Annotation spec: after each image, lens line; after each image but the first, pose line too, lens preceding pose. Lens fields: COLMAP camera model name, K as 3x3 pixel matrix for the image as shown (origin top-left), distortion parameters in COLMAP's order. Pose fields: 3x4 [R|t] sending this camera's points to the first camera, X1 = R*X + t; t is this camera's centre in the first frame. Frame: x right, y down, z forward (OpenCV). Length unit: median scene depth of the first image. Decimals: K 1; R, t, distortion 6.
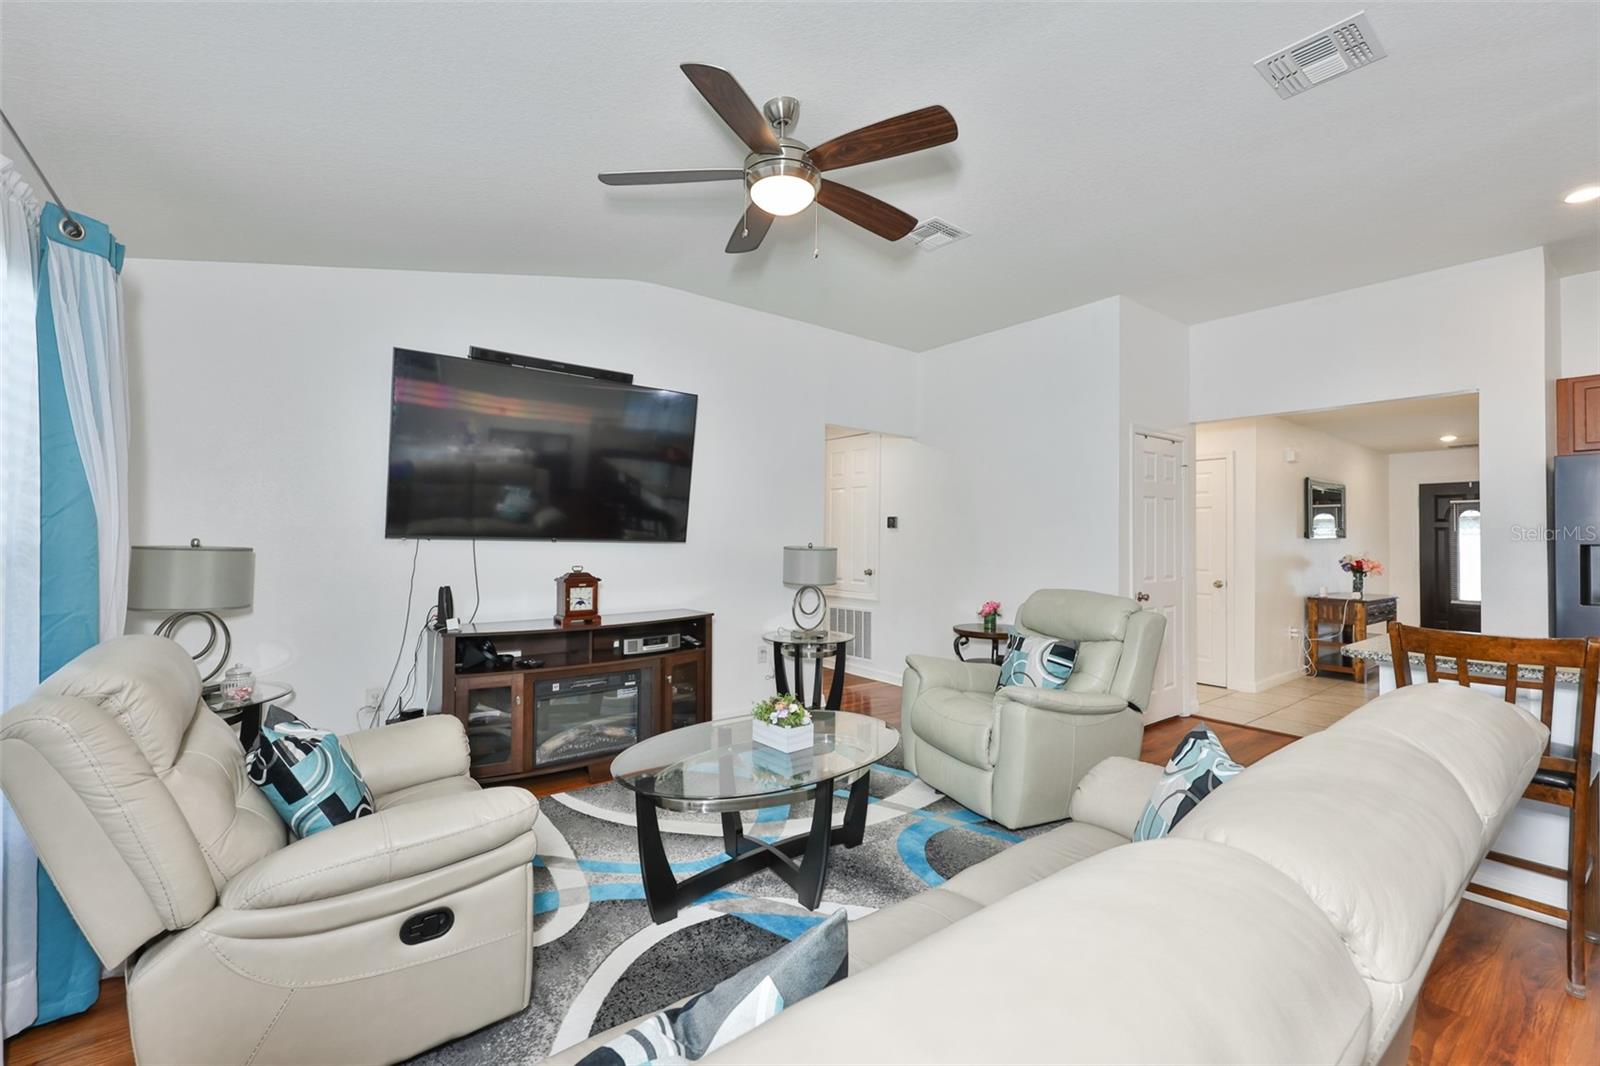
lens RADIAL K [[680.8, 0, 804.0], [0, 680.8, 532.3], [0, 0, 1]] dist [-0.001906, -0.000476]
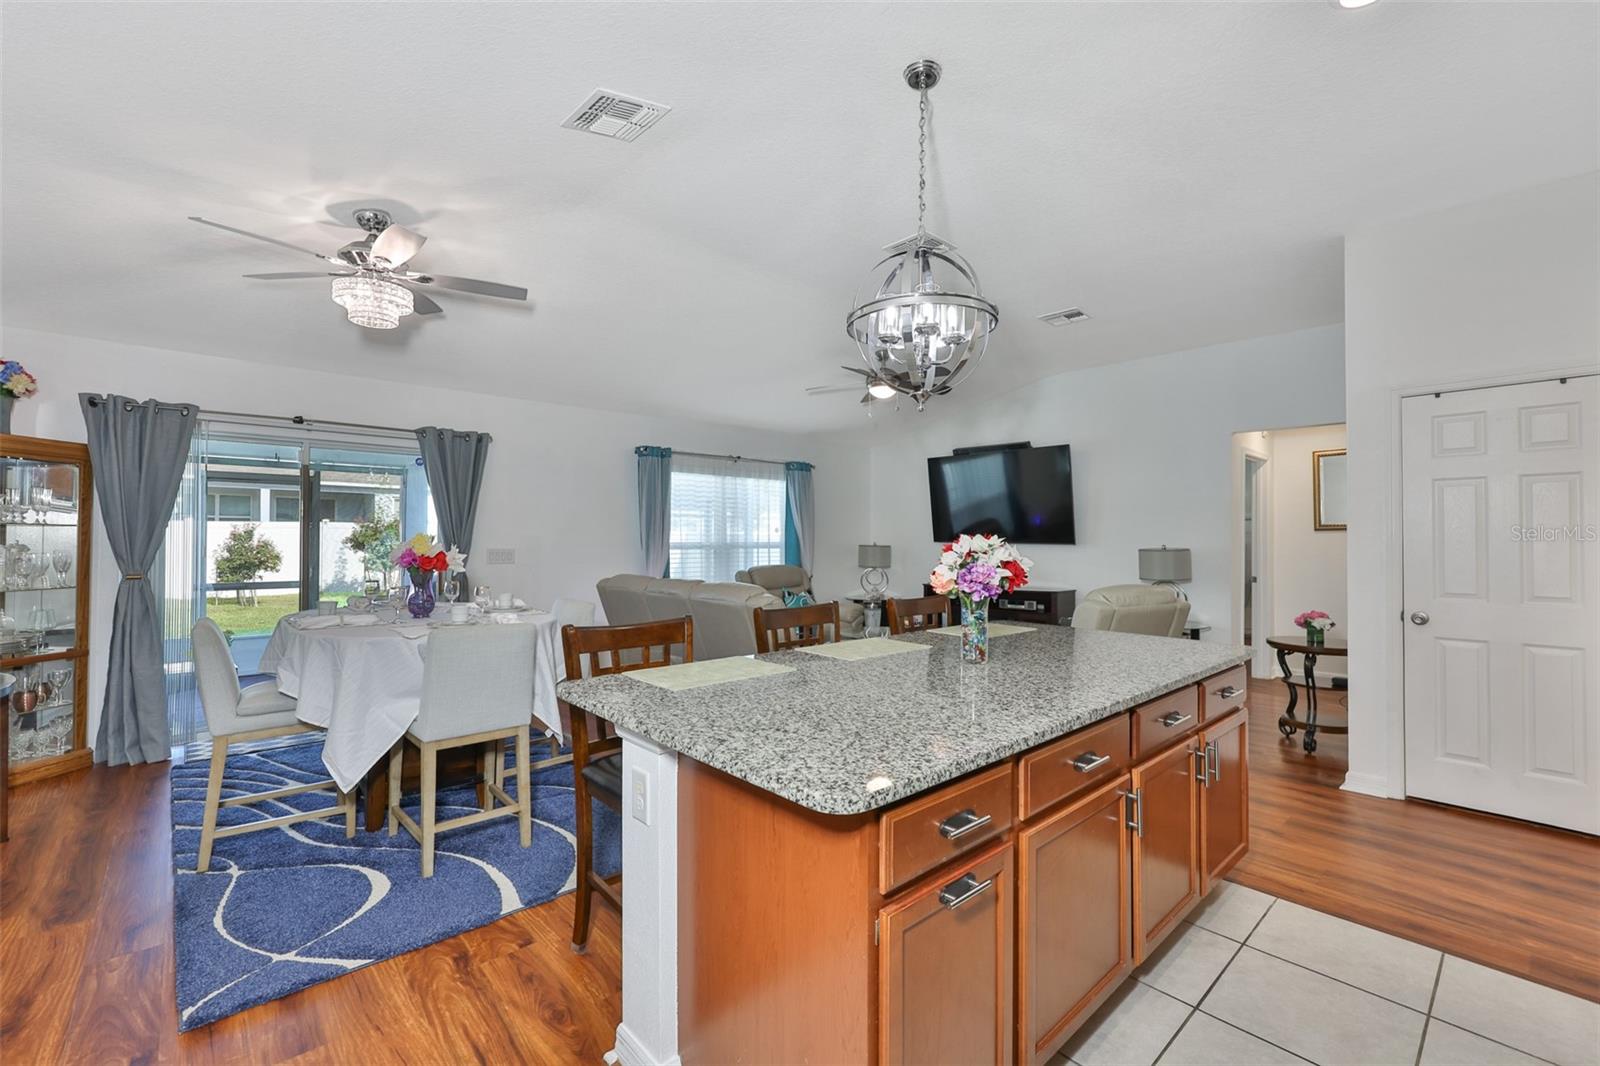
lens RADIAL K [[680.8, 0, 803.8], [0, 680.8, 532.6], [0, 0, 1]] dist [-0.001906, -0.000476]
pose [[0.075418, -0.018374, -0.996983, 1.468175], [0.009610, 0.999797, -0.017699, 0.011459], [0.997106, -0.008246, 0.075580, 0.364386]]
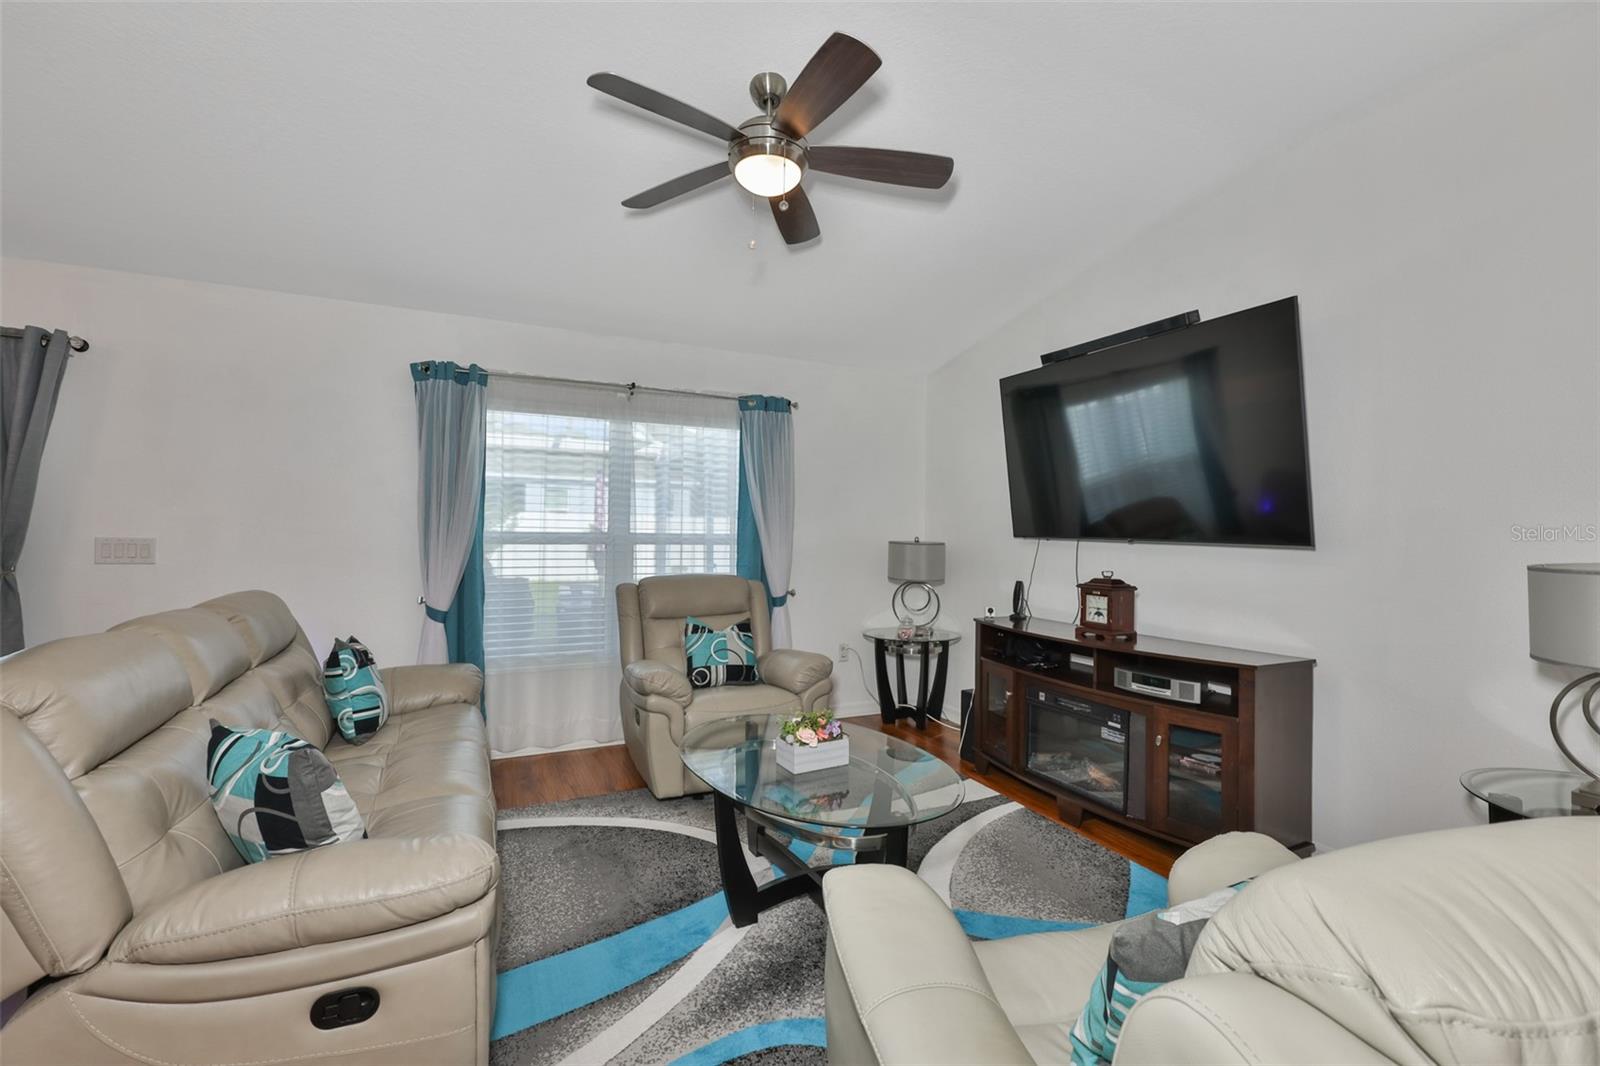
lens RADIAL K [[680.8, 0, 801.7], [0, 680.8, 539.3], [0, 0, 1]] dist [-0.001906, -0.000476]
pose [[-0.224203, -0.001394, -0.974541, 0.583952], [-0.003086, 0.999995, -0.000721, 0.012156], [0.974538, 0.002846, -0.224206, 0.828459]]
